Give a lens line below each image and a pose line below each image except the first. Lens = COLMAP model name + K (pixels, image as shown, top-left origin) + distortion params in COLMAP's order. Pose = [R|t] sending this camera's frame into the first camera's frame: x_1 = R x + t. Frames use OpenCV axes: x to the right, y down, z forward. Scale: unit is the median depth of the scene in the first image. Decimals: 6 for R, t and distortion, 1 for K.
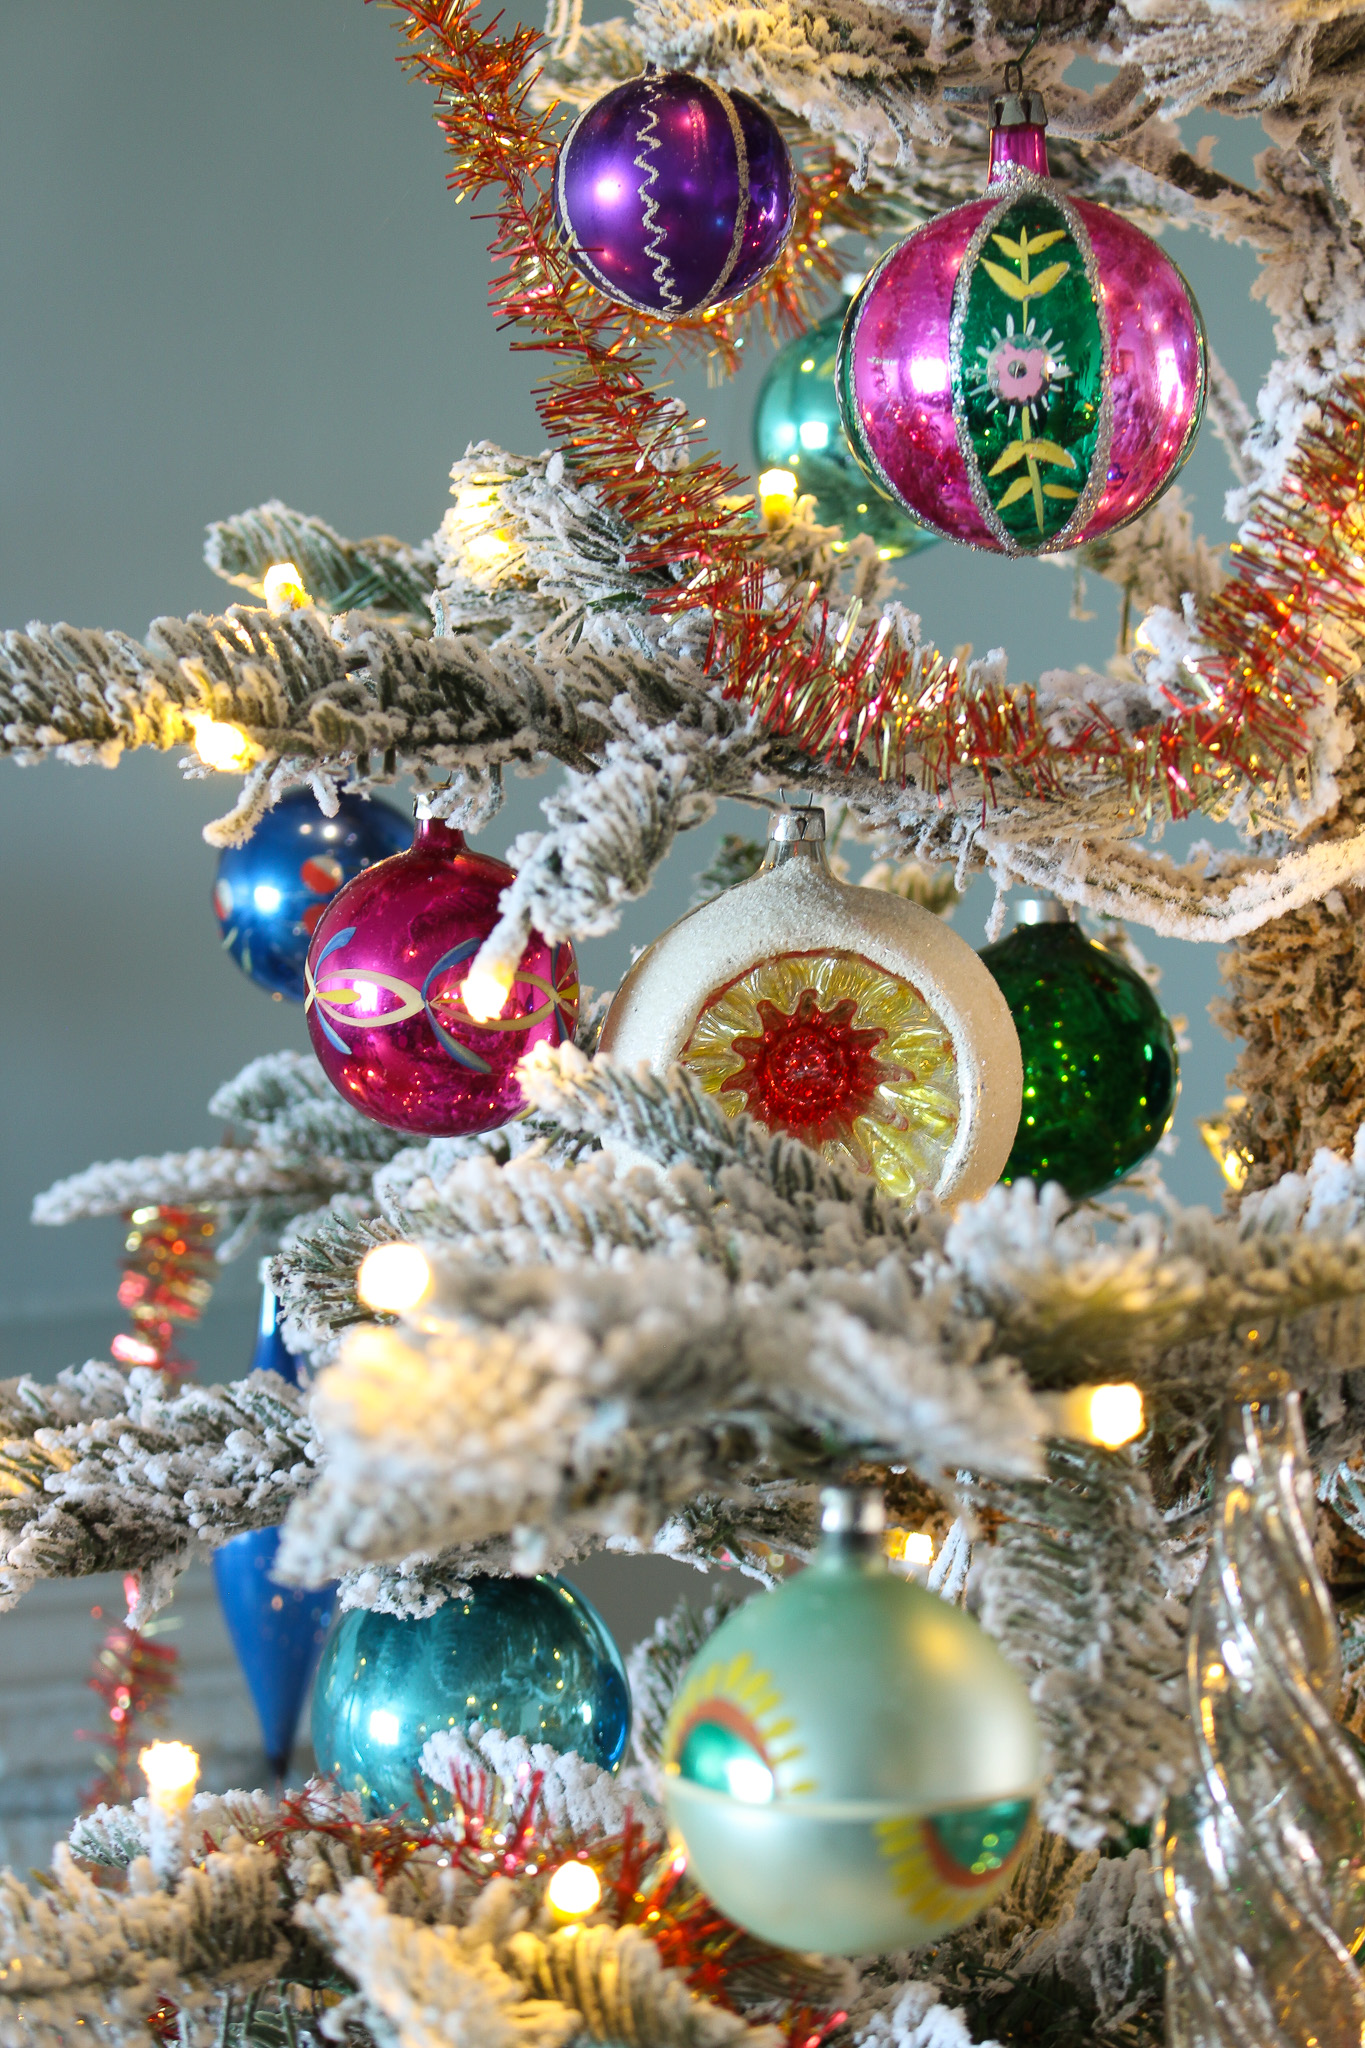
lens RADIAL K [[4895.3, 0, 670.5], [0, 4895.3, 1036.7], [0, 0, 1]] dist [0.053326, 0.000000]
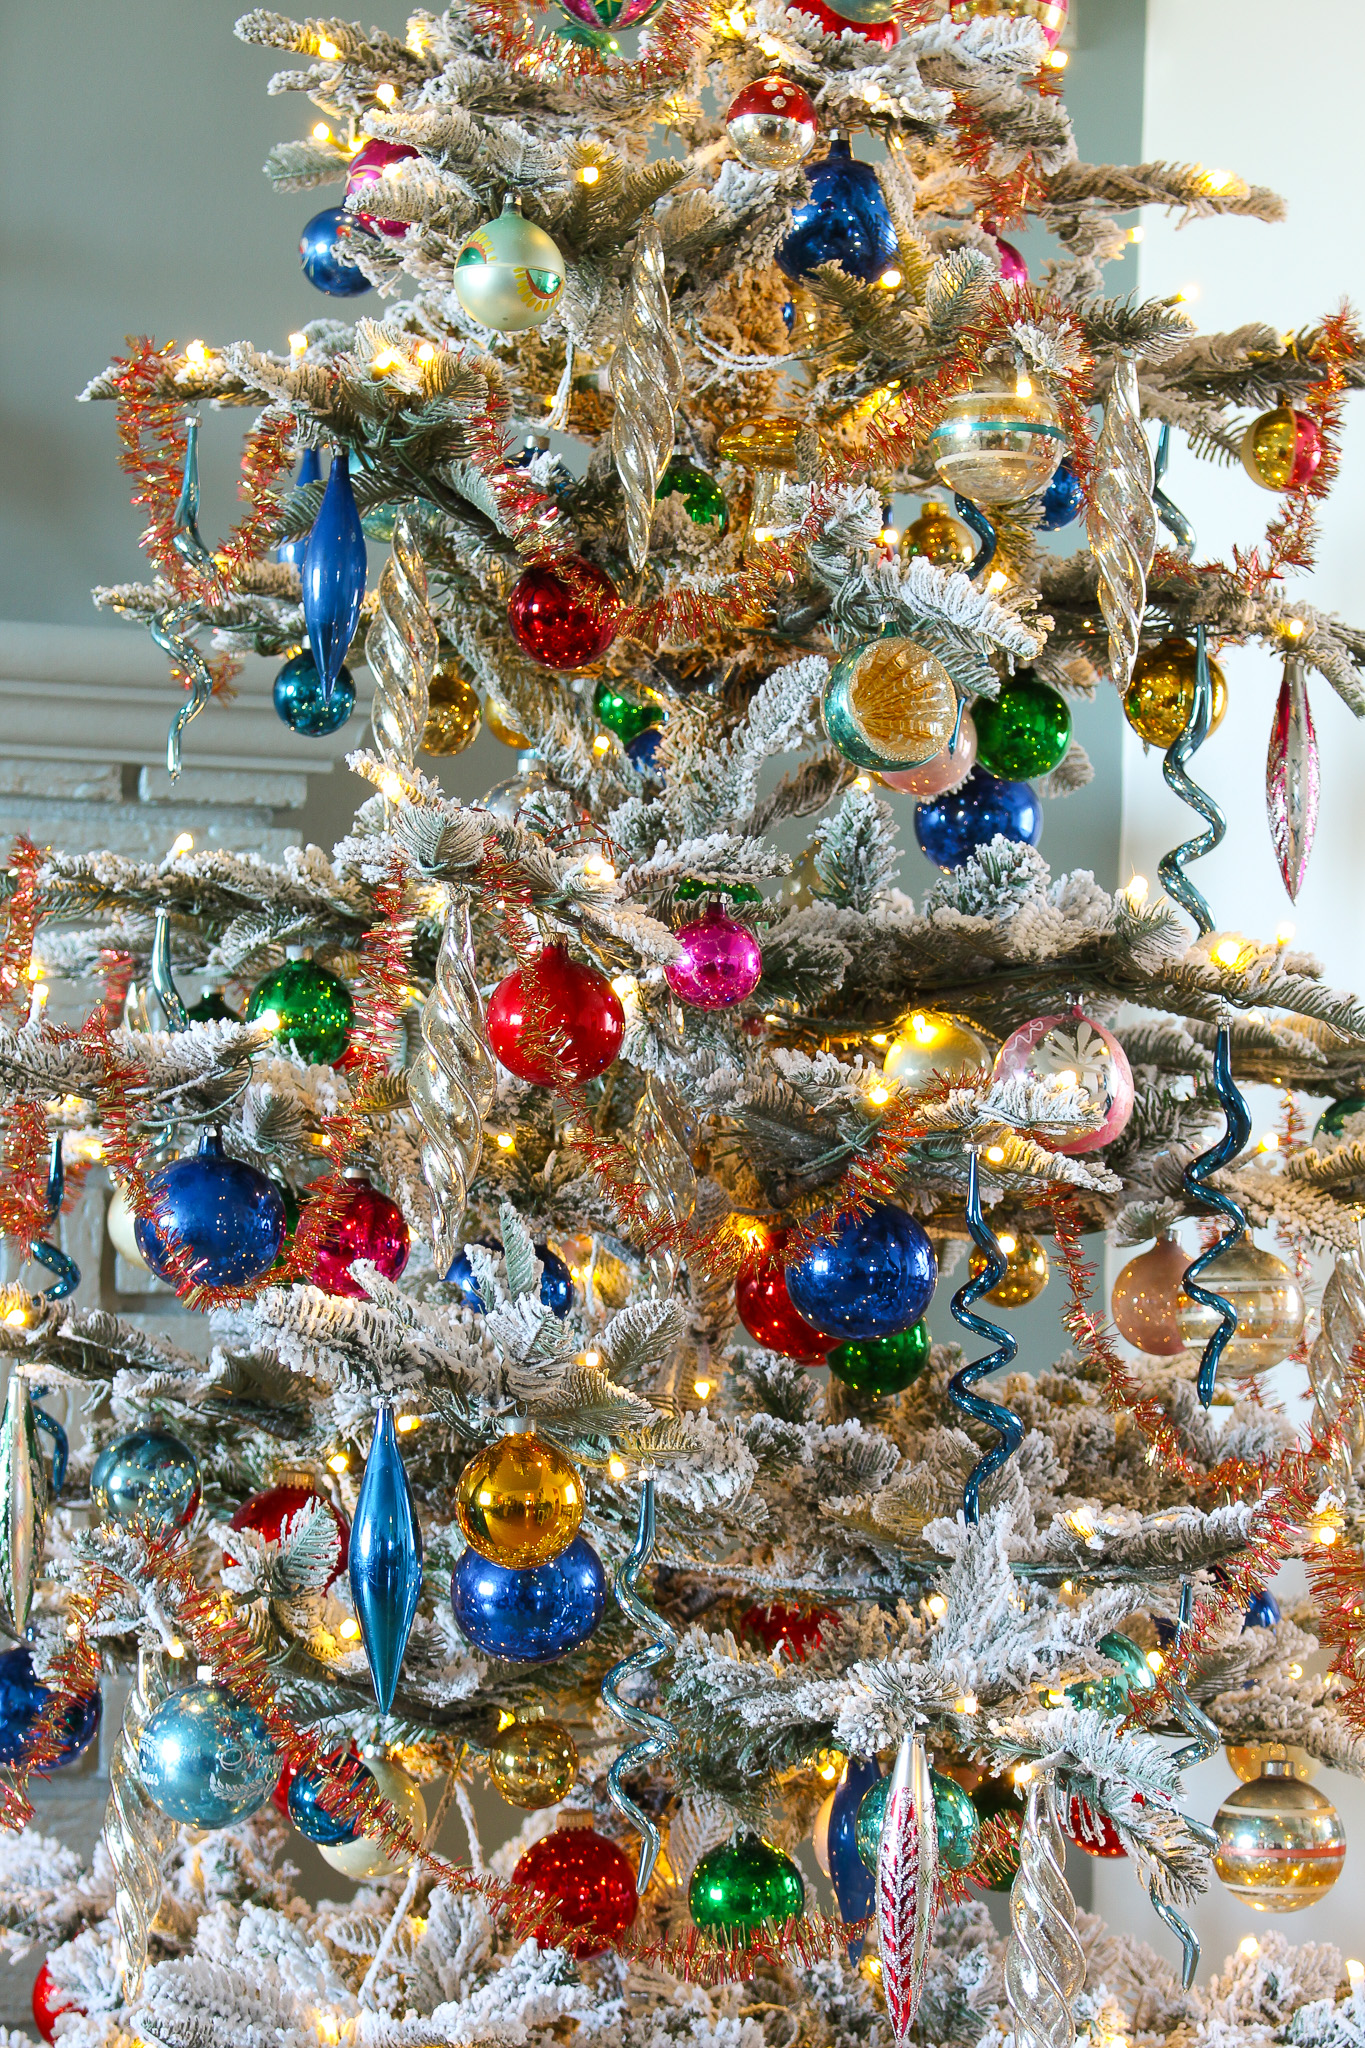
lens RADIAL K [[4895.3, 0, 668.3], [0, 4895.3, 1057.1], [0, 0, 1]] dist [0.053326, 0.000000]
pose [[0.998576, 0.050498, 0.017194, 0.091131], [-0.048255, 0.992488, -0.112422, 0.839312], [-0.022742, 0.111432, 0.993512, -1.835967]]
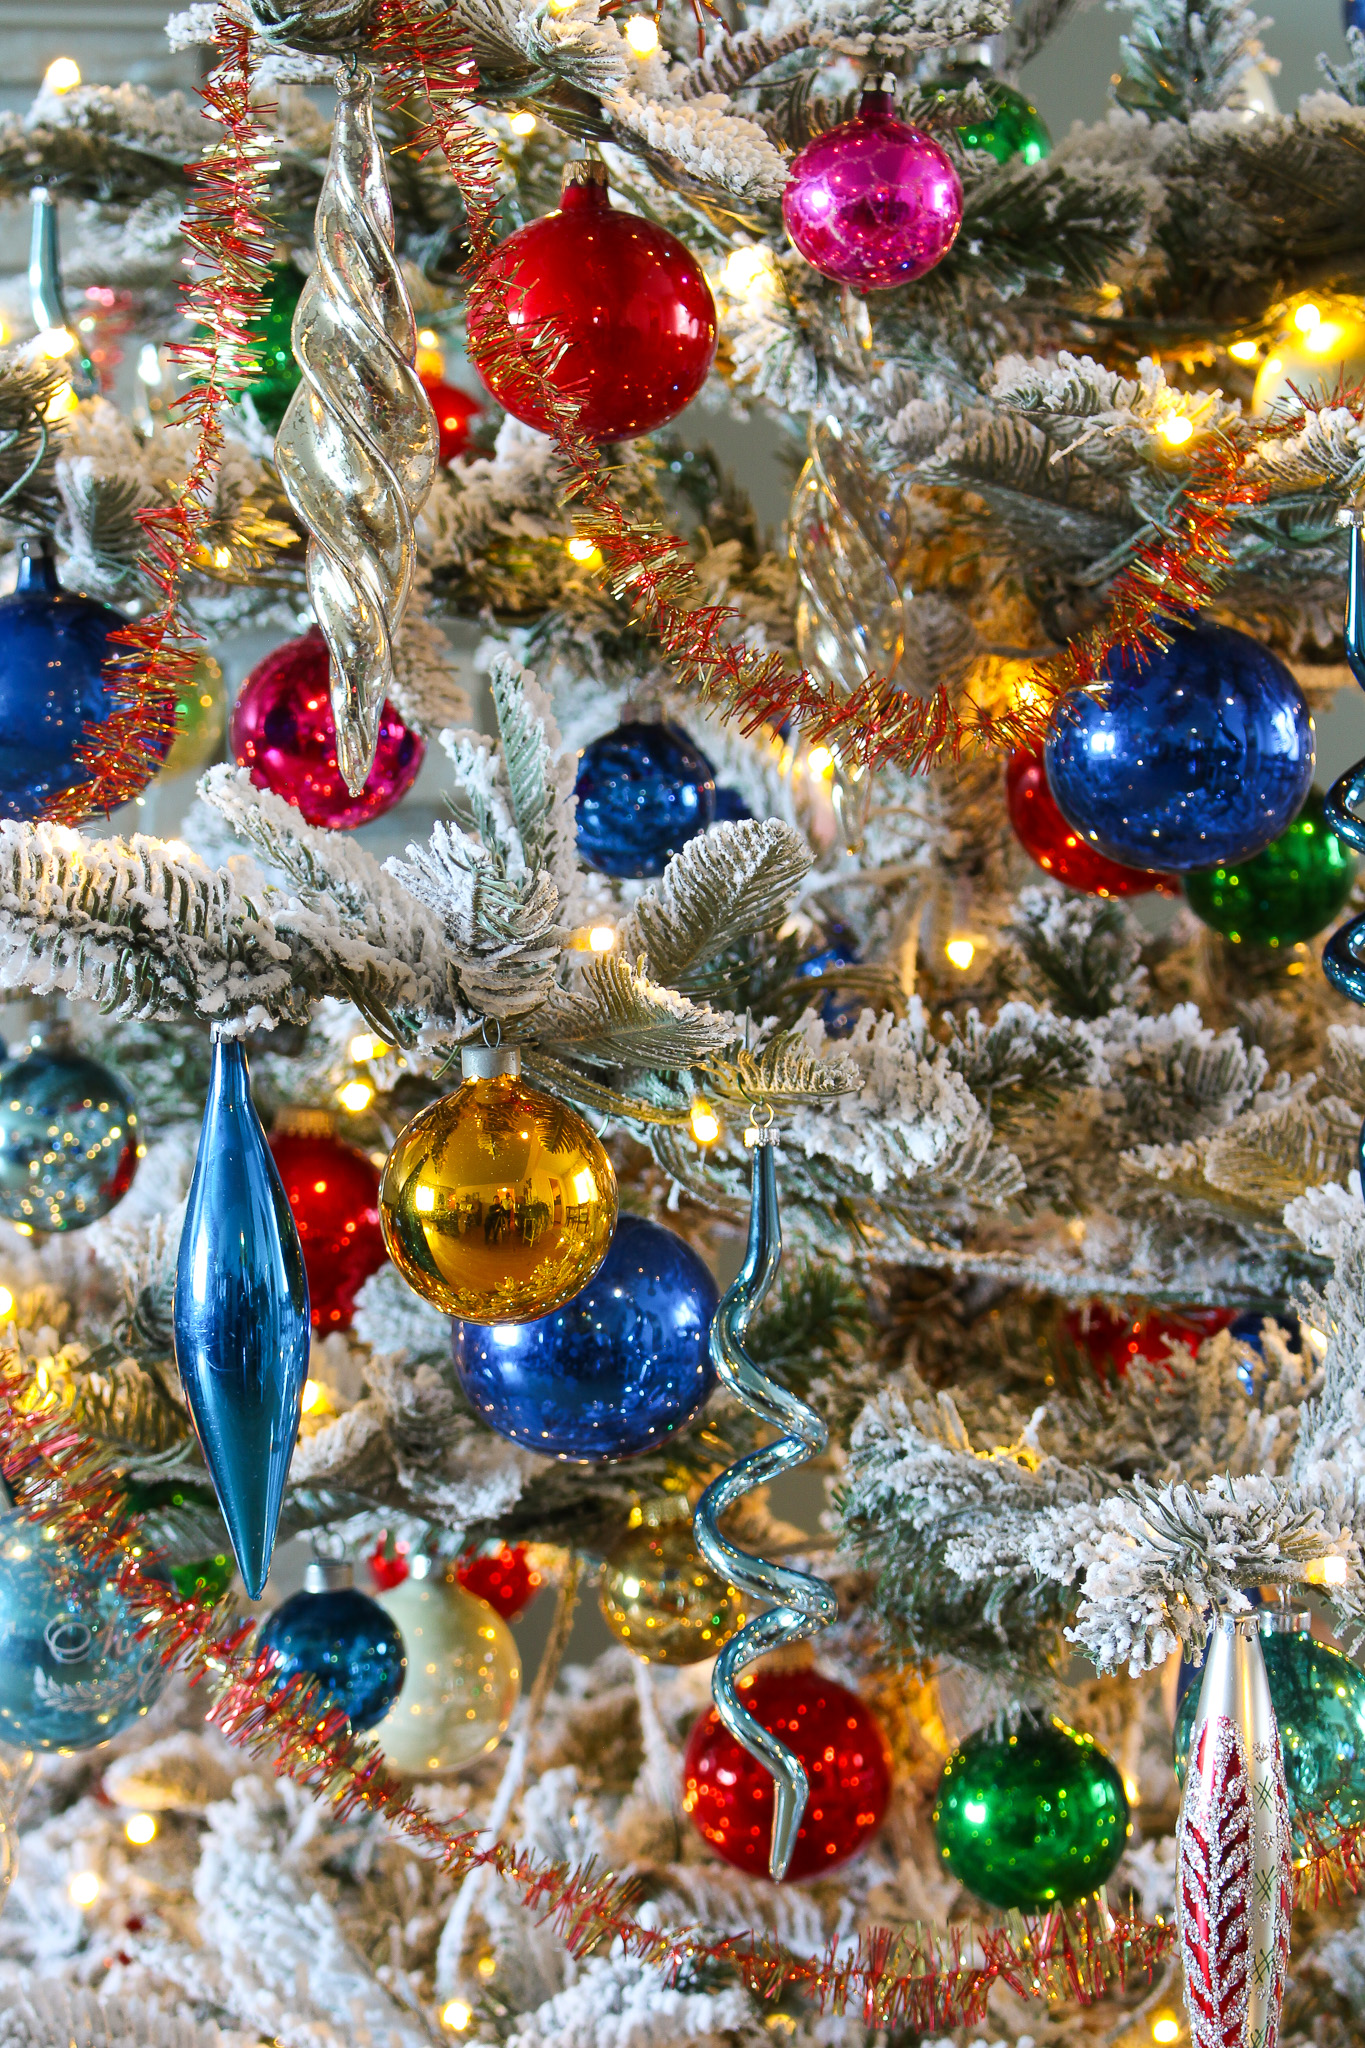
lens RADIAL K [[4895.3, 0, 654.9], [0, 4895.3, 1036.6], [0, 0, 1]] dist [0.053326, 0.000000]
pose [[0.991960, 0.019986, -0.124967, 0.283516], [-0.020567, 0.999783, -0.003362, 0.744430], [0.124873, 0.005905, 0.992155, -0.660870]]
